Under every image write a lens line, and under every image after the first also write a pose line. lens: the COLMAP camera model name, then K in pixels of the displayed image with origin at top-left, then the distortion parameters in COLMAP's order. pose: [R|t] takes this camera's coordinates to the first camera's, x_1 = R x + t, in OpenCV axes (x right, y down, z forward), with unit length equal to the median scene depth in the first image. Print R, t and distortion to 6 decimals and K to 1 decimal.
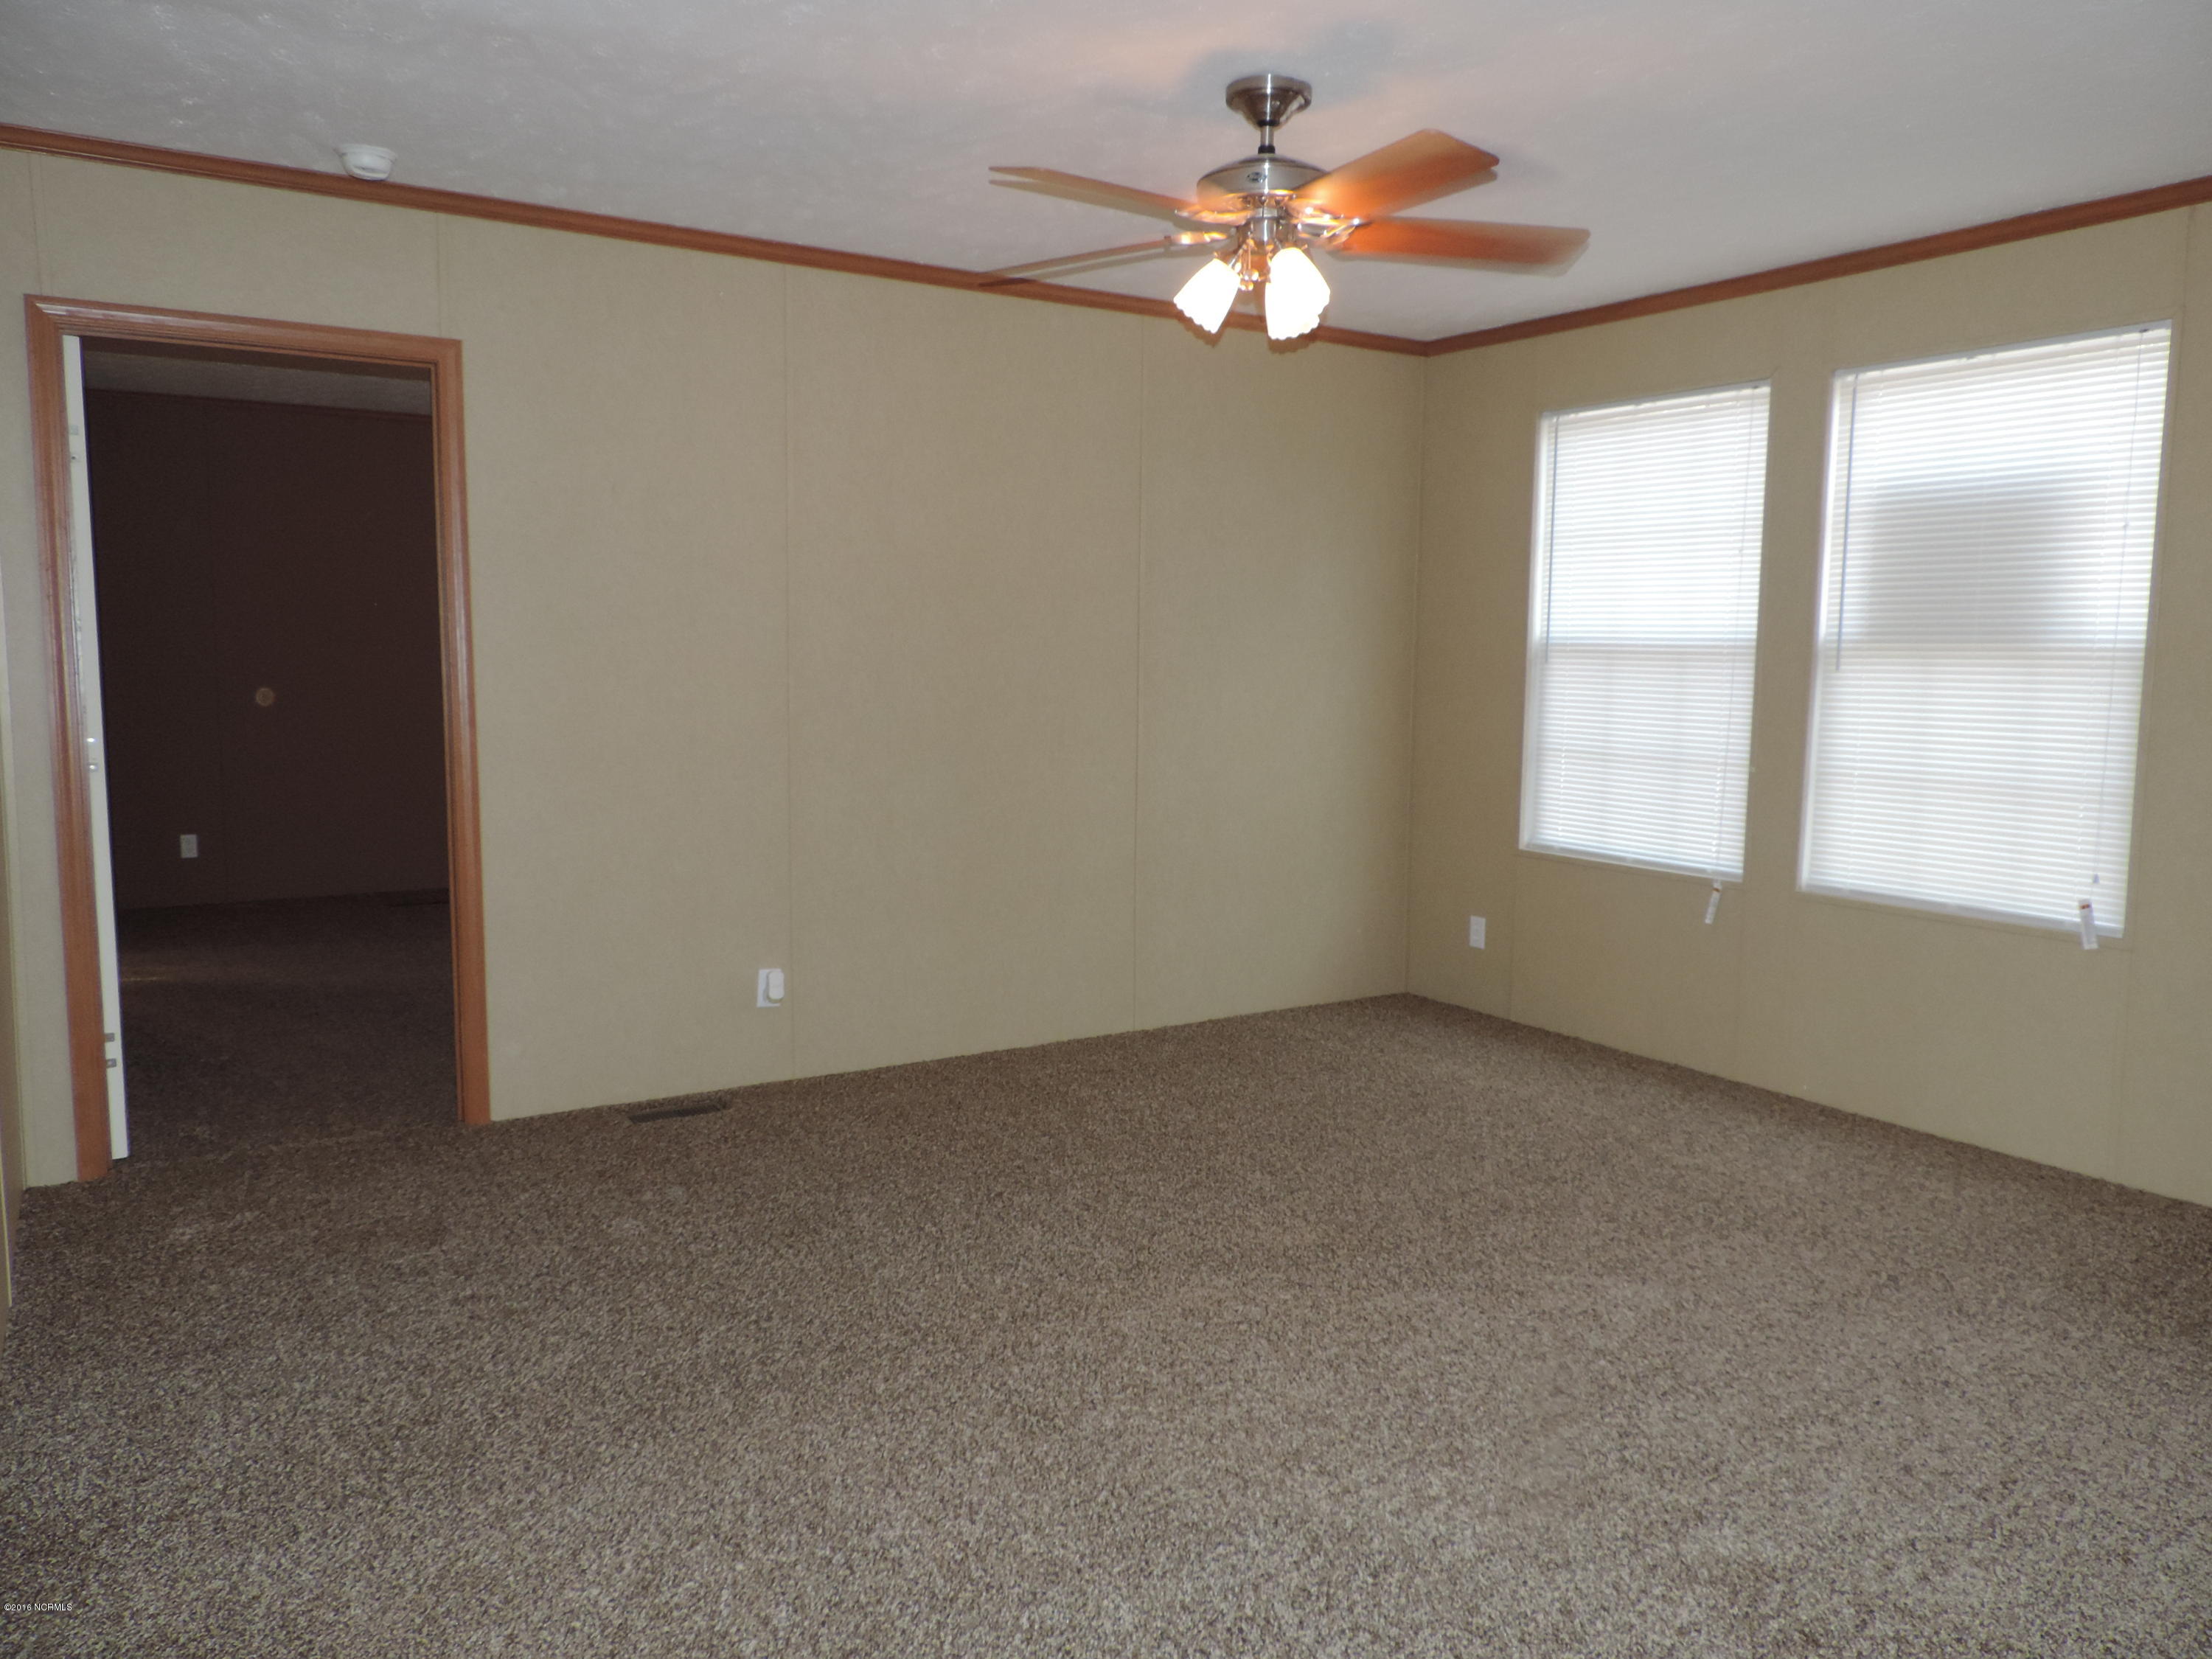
lens RADIAL K [[1566.1, 0, 1104.0], [0, 1566.1, 835.8], [0, 0, 1]] dist [-0.024310, 0.000240]
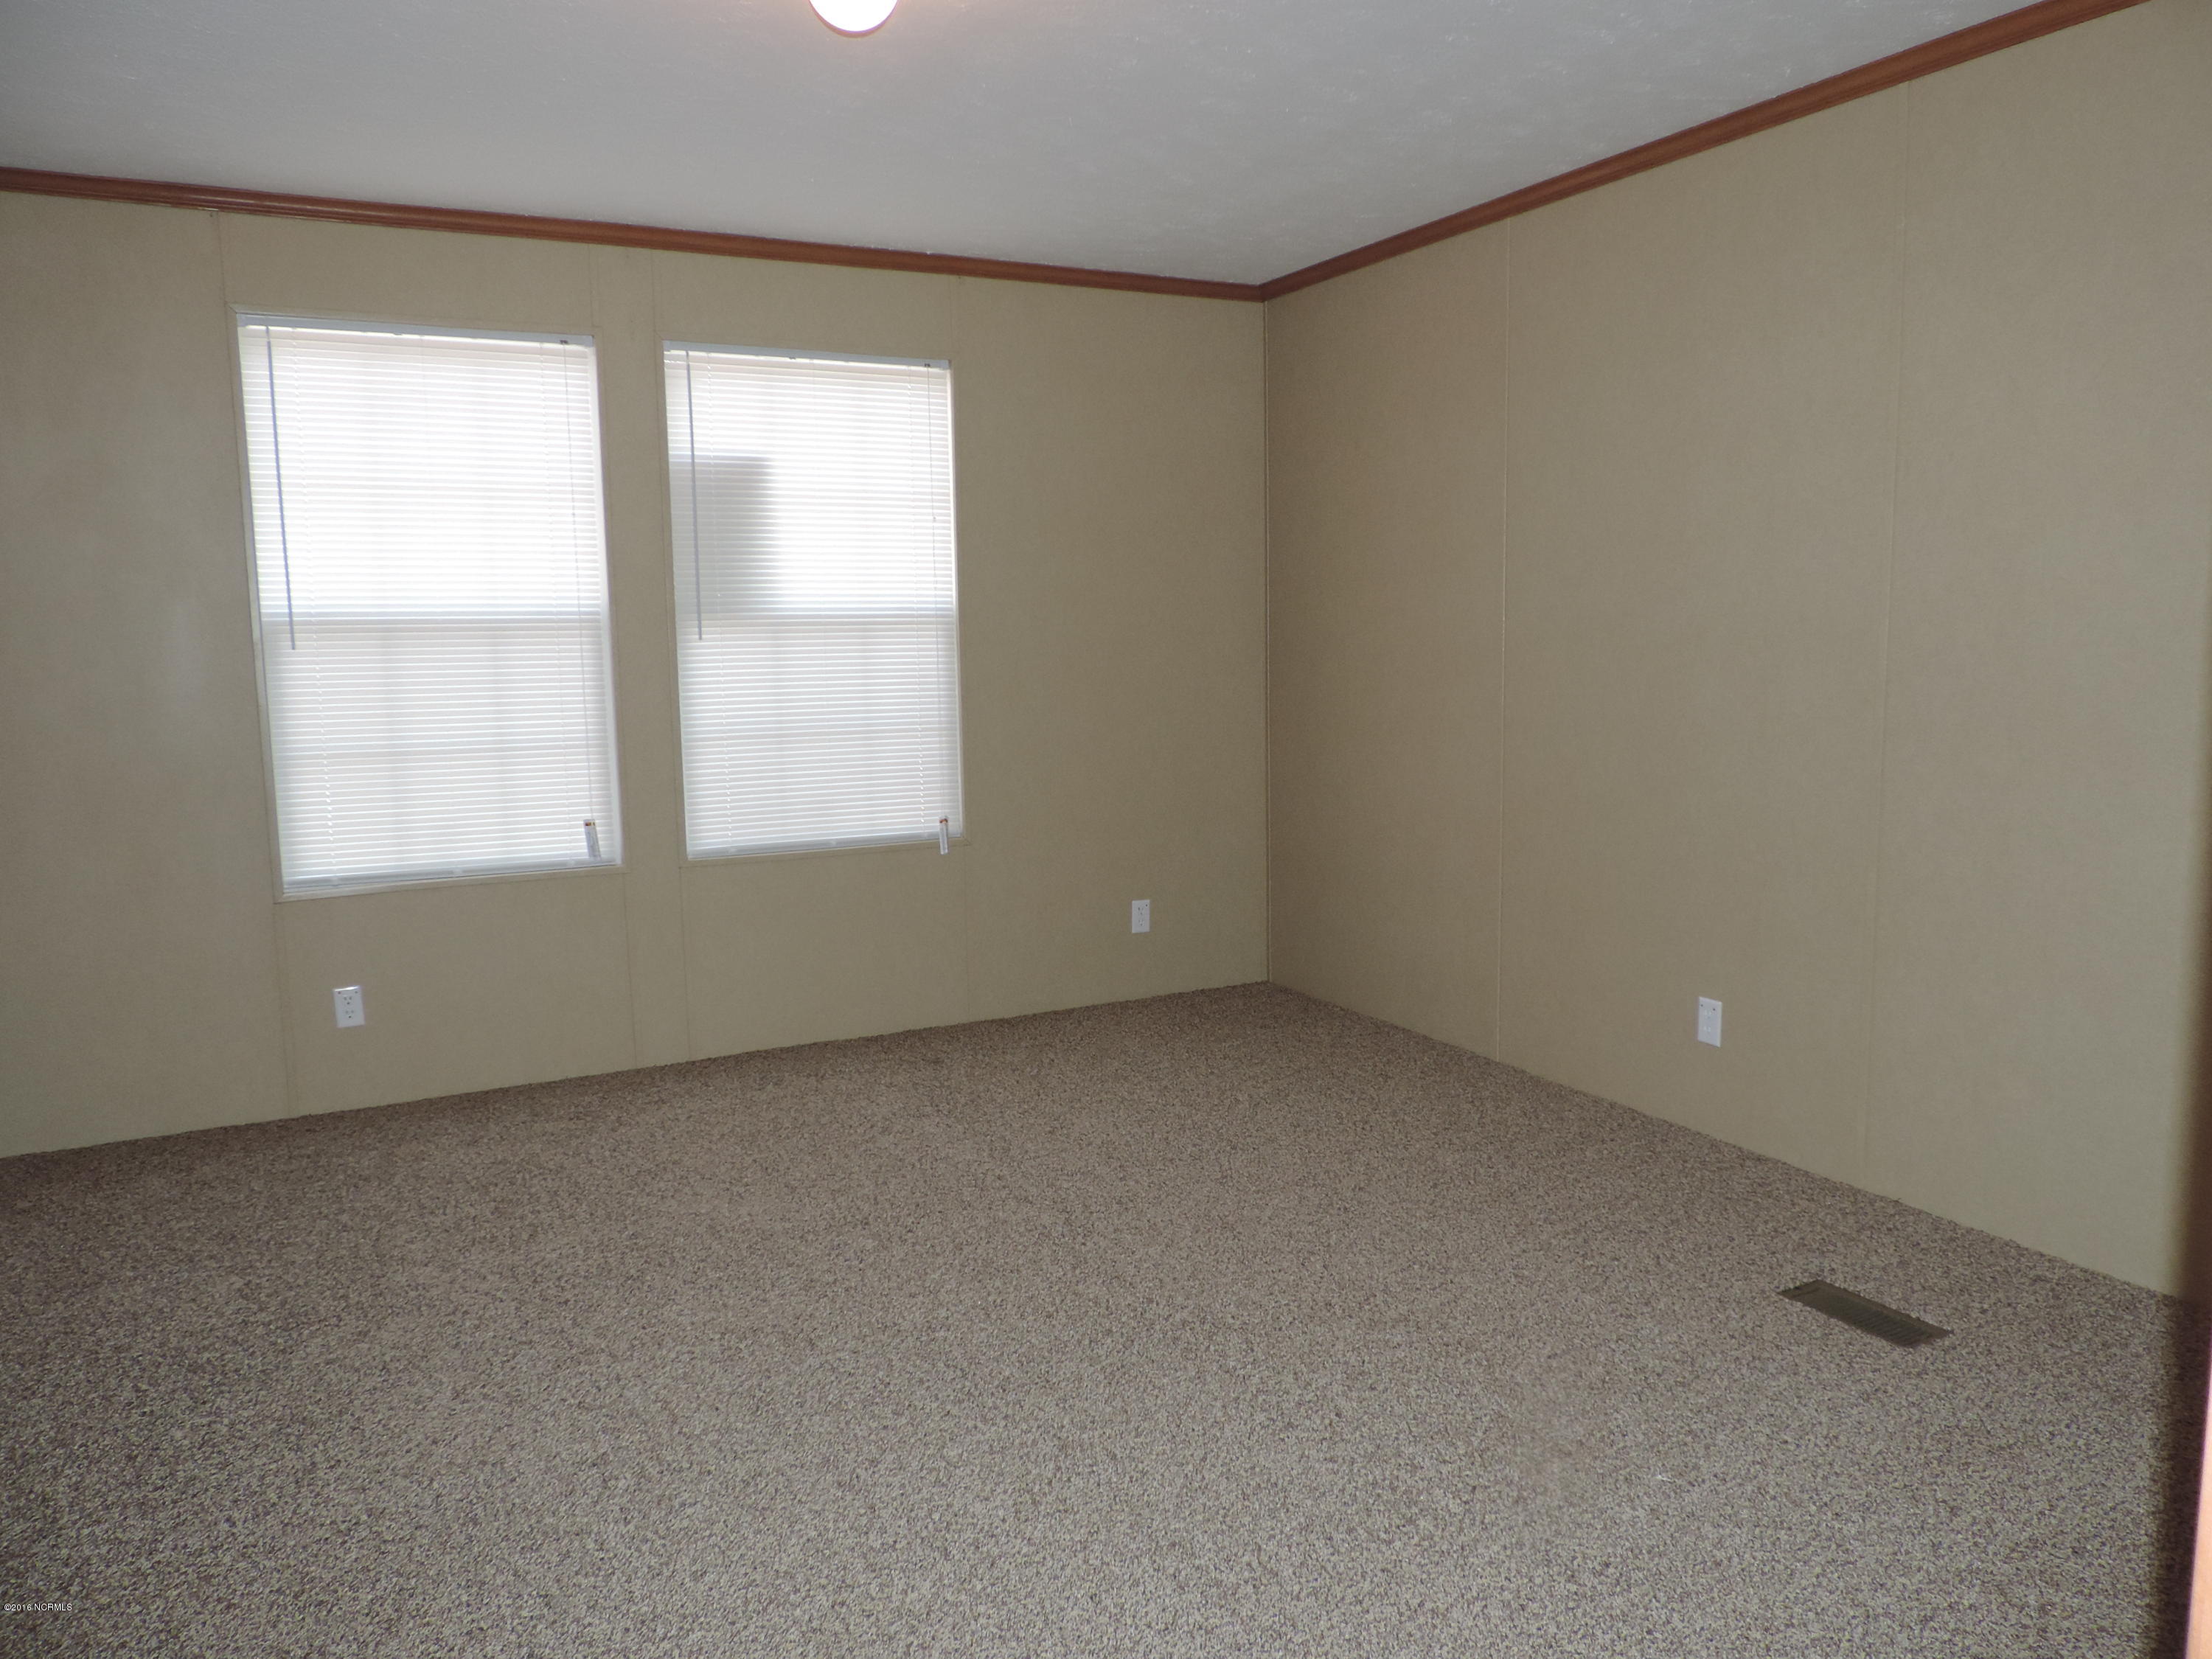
lens RADIAL K [[1566.1, 0, 1106.0], [0, 1566.1, 813.3], [0, 0, 1]] dist [-0.024310, 0.000240]
pose [[0.099225, -0.132753, 0.986170, -0.638145], [0.130496, 0.984237, 0.119363, -0.098063], [-0.986471, 0.116847, 0.114984, 0.752884]]
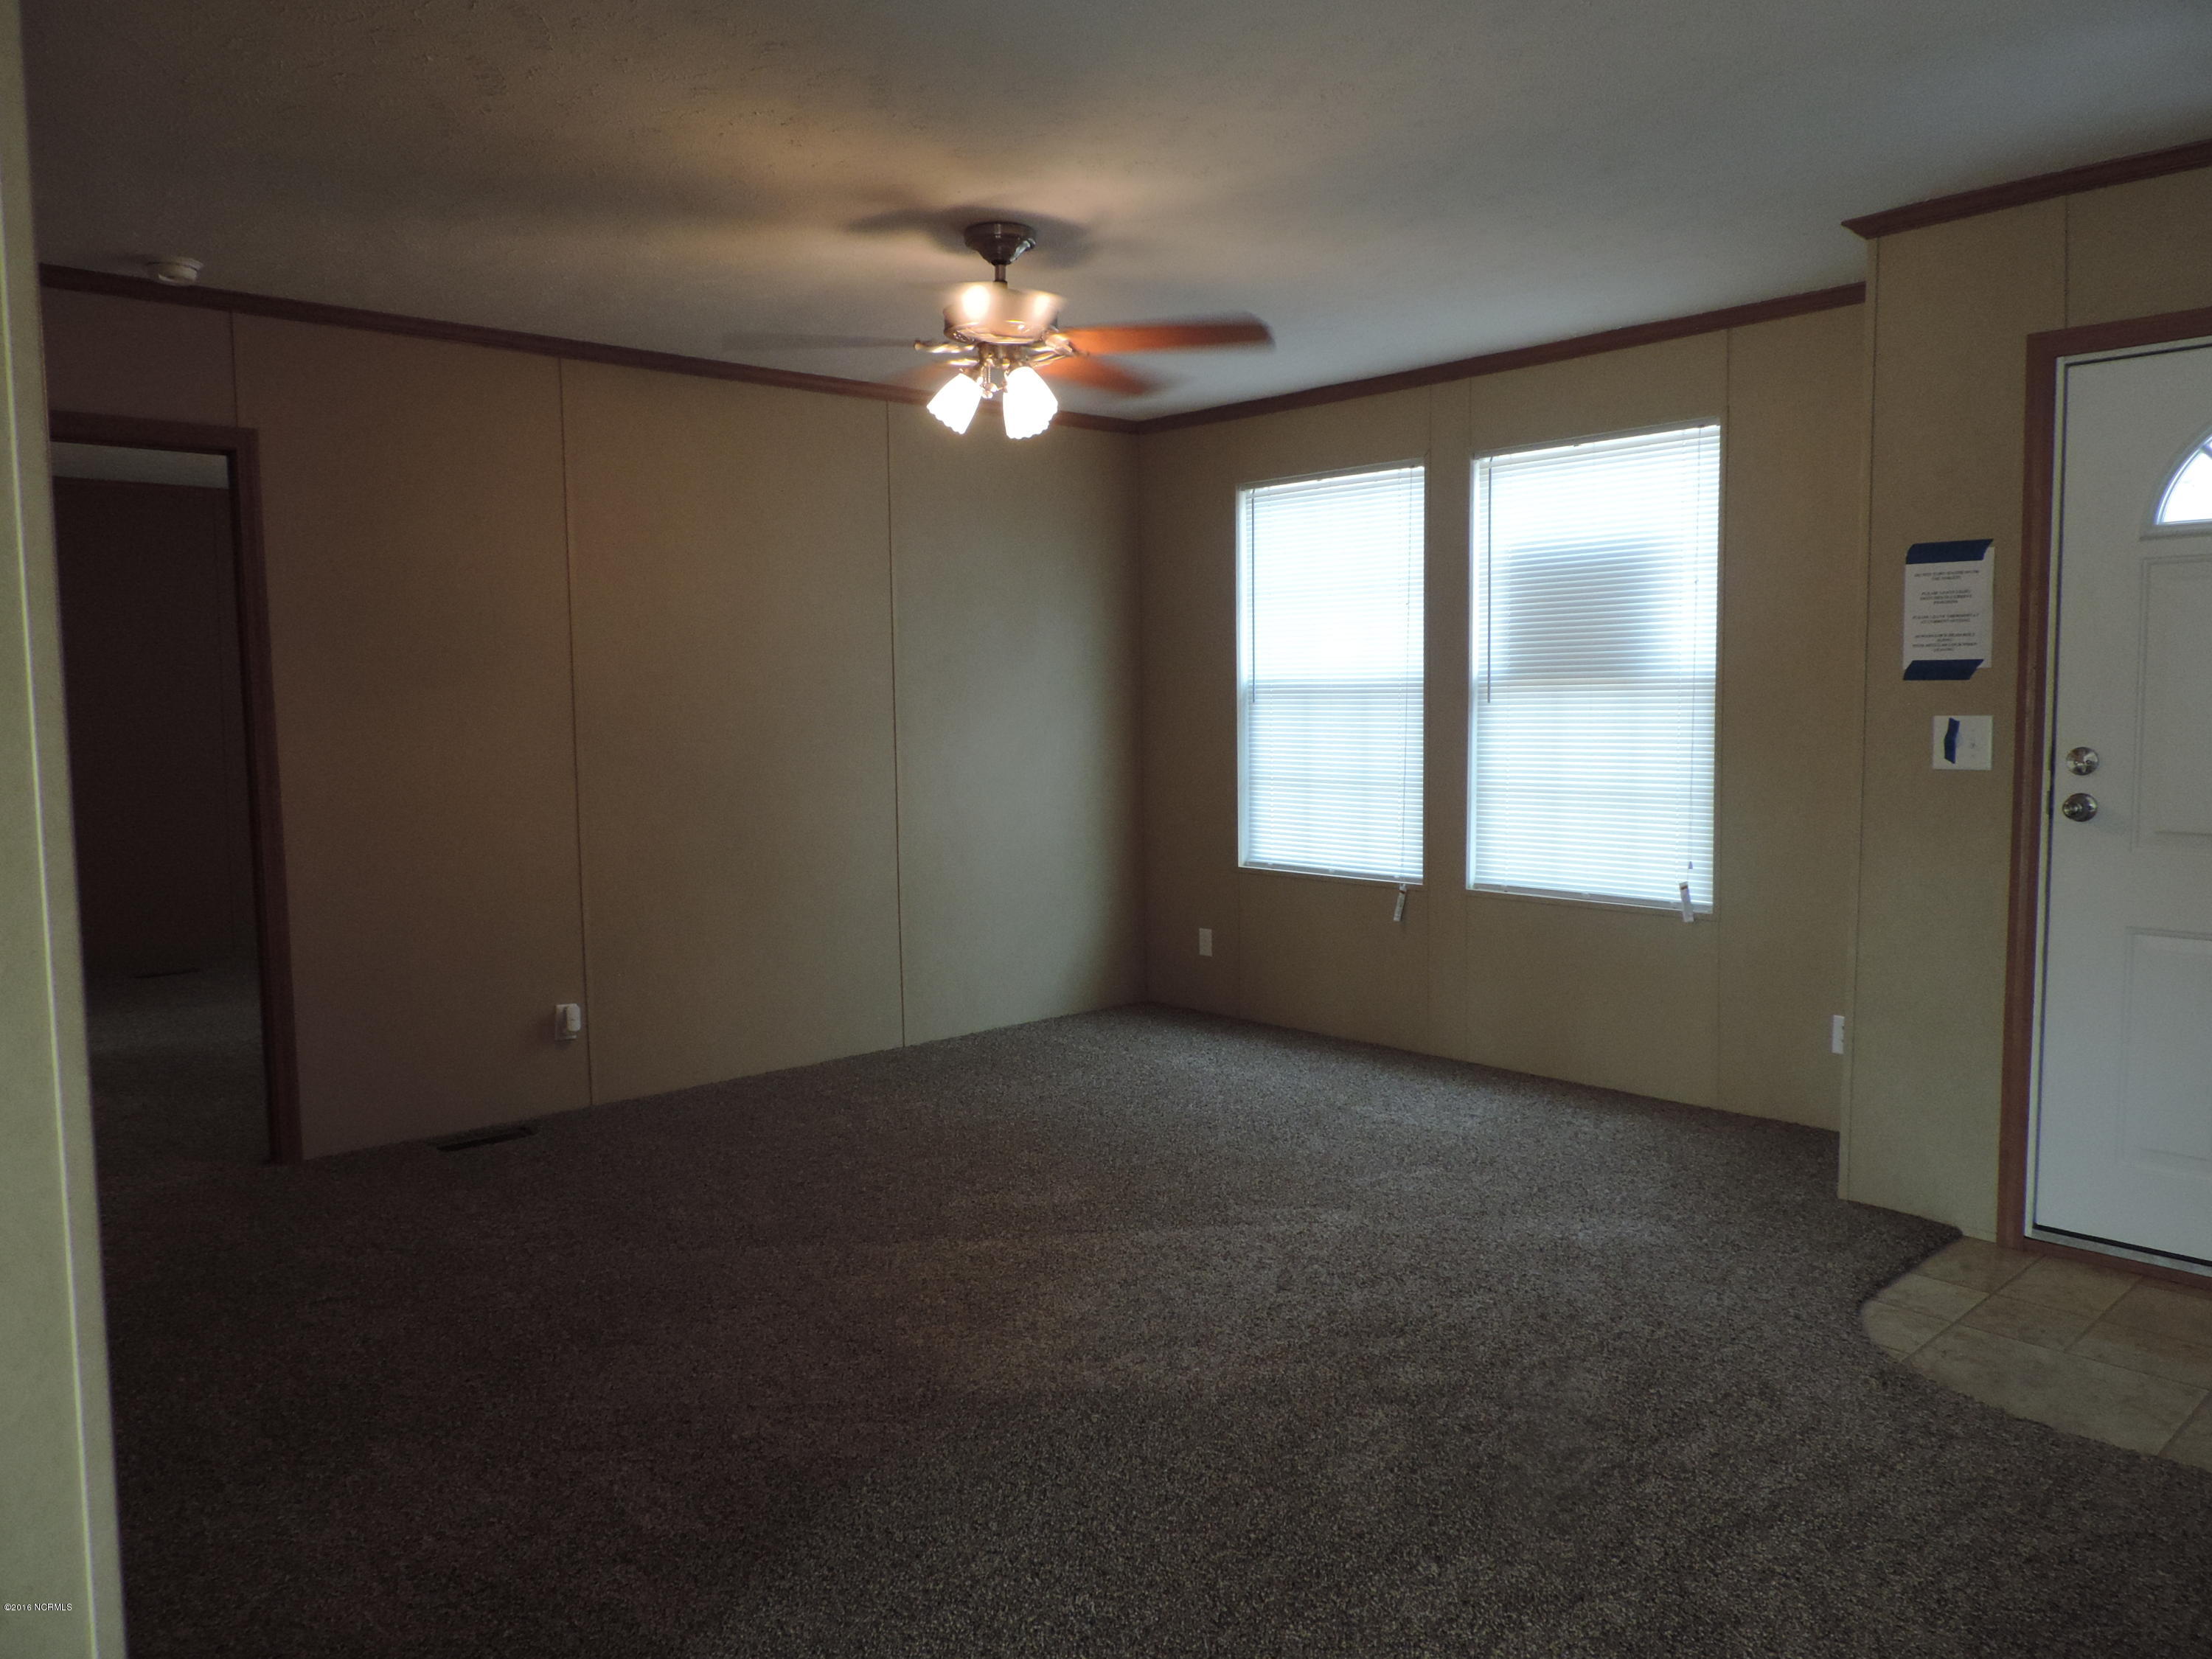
lens RADIAL K [[1566.1, 0, 1107.7], [0, 1566.1, 818.7], [0, 0, 1]] dist [-0.024310, 0.000240]
pose [[0.984593, -0.037295, 0.170841, -0.029637], [0.044210, 0.998342, -0.036851, 0.016546], [-0.169183, 0.043837, 0.984609, -0.152004]]
